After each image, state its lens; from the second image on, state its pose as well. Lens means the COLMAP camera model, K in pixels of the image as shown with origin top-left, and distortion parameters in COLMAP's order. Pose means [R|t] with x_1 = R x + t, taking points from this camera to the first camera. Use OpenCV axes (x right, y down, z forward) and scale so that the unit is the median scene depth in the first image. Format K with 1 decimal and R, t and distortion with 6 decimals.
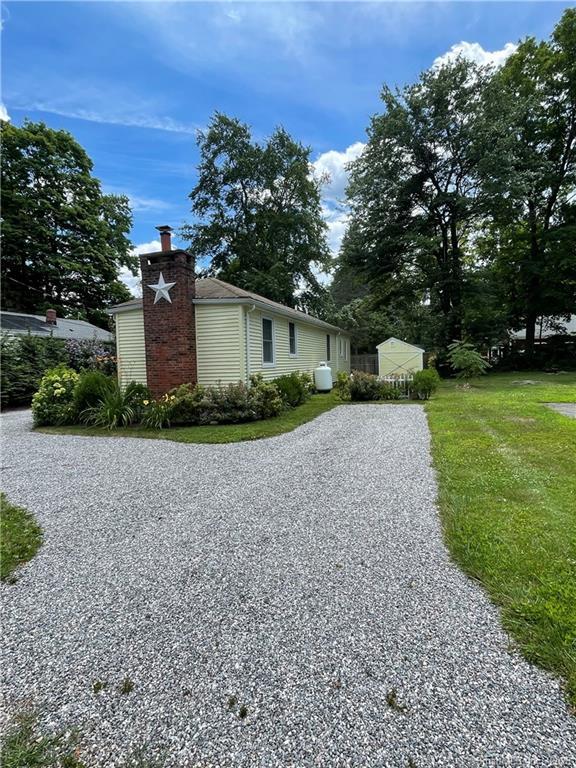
lens RADIAL K [[428.4, 0, 288.0], [0, 428.4, 384.0], [0, 0, 1]] dist [-0.005216, -0.001729]
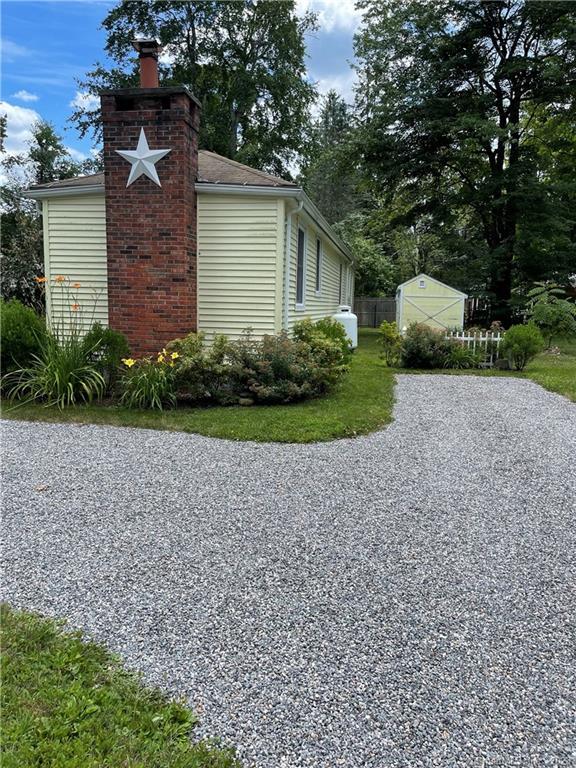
lens RADIAL K [[591.7, 0, 288.0], [0, 591.7, 384.0], [0, 0, 1]] dist [0.081229, -0.111272]
pose [[0.988294, 0.031535, 0.149267, -0.209754], [-0.043640, 0.995956, 0.078529, 0.000877], [-0.146187, -0.084123, 0.985674, 0.172627]]
